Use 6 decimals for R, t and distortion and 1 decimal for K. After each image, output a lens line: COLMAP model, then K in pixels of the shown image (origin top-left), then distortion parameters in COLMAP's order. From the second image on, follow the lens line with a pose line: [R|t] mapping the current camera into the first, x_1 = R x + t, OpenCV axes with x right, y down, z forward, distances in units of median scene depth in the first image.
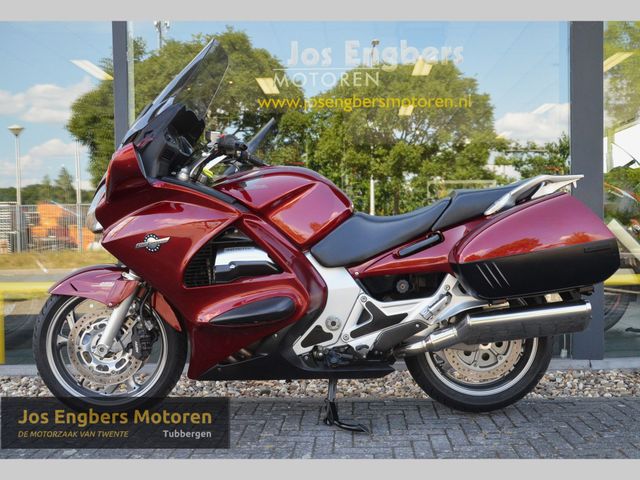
lens RADIAL K [[698.0, 0, 330.4], [0, 698.0, 265.0], [0, 0, 1]] dist [-0.027579, -0.006089]
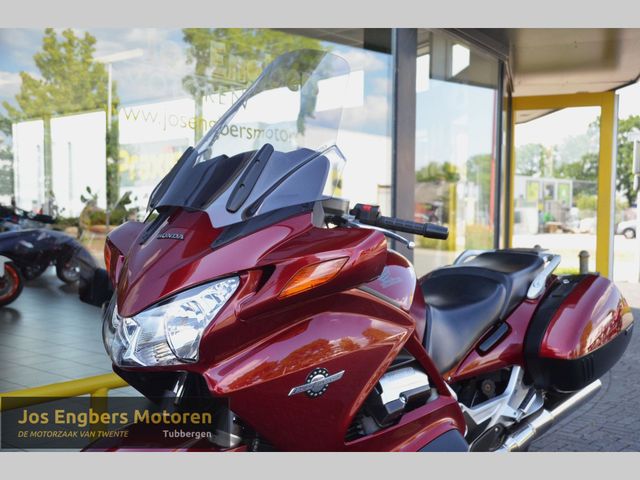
lens RADIAL K [[754.1, 0, 323.9], [0, 754.1, 248.8], [0, 0, 1]] dist [-0.005726, 0.227574]
pose [[0.642949, -0.017485, 0.765709, -0.732125], [0.016408, 0.999824, 0.009054, -0.150943], [-0.765733, 0.006743, 0.643123, 0.545246]]
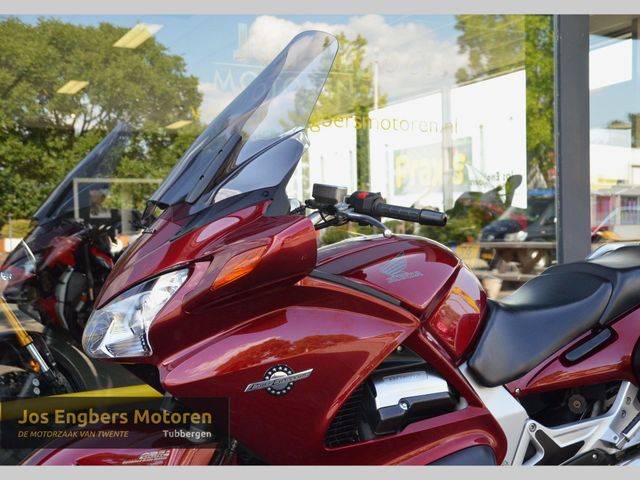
lens RADIAL K [[846.2, 0, 337.1], [0, 846.2, 254.5], [0, 0, 1]] dist [-0.016643, 0.583380]
pose [[0.869892, -0.028070, 0.492444, -0.539413], [0.036918, 0.999284, -0.008254, -0.125409], [-0.491859, 0.025360, 0.870305, 0.342665]]
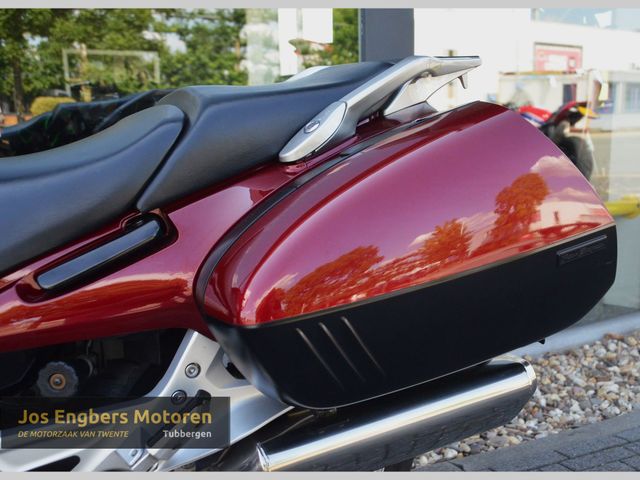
lens RADIAL K [[805.6, 0, 382.8], [0, 805.6, 240.3], [0, 0, 1]] dist [-0.010691, 0.284301]
pose [[0.873988, -0.073716, 0.480323, 0.057382], [0.021645, 0.993352, 0.113065, -0.076161], [-0.485465, -0.088421, 0.869773, 0.585154]]
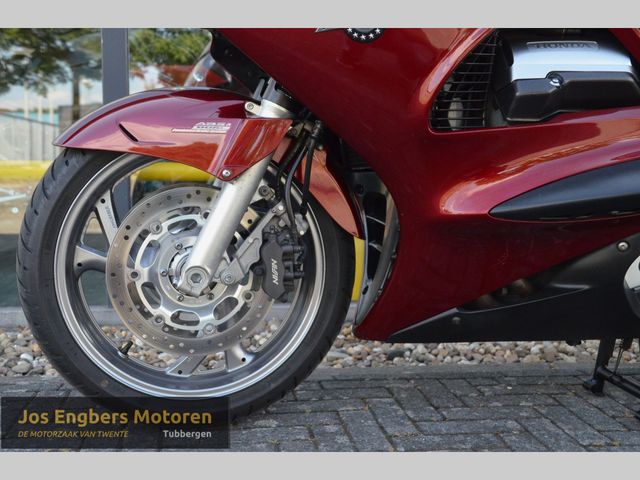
lens RADIAL K [[754.1, 0, 323.9], [0, 754.1, 248.8], [0, 0, 1]] dist [-0.005726, 0.227574]
pose [[0.982701, 0.008099, 0.185020, -0.348067], [-0.021447, 0.997298, 0.070258, 0.070314], [-0.183951, -0.073011, 0.980220, 0.535109]]
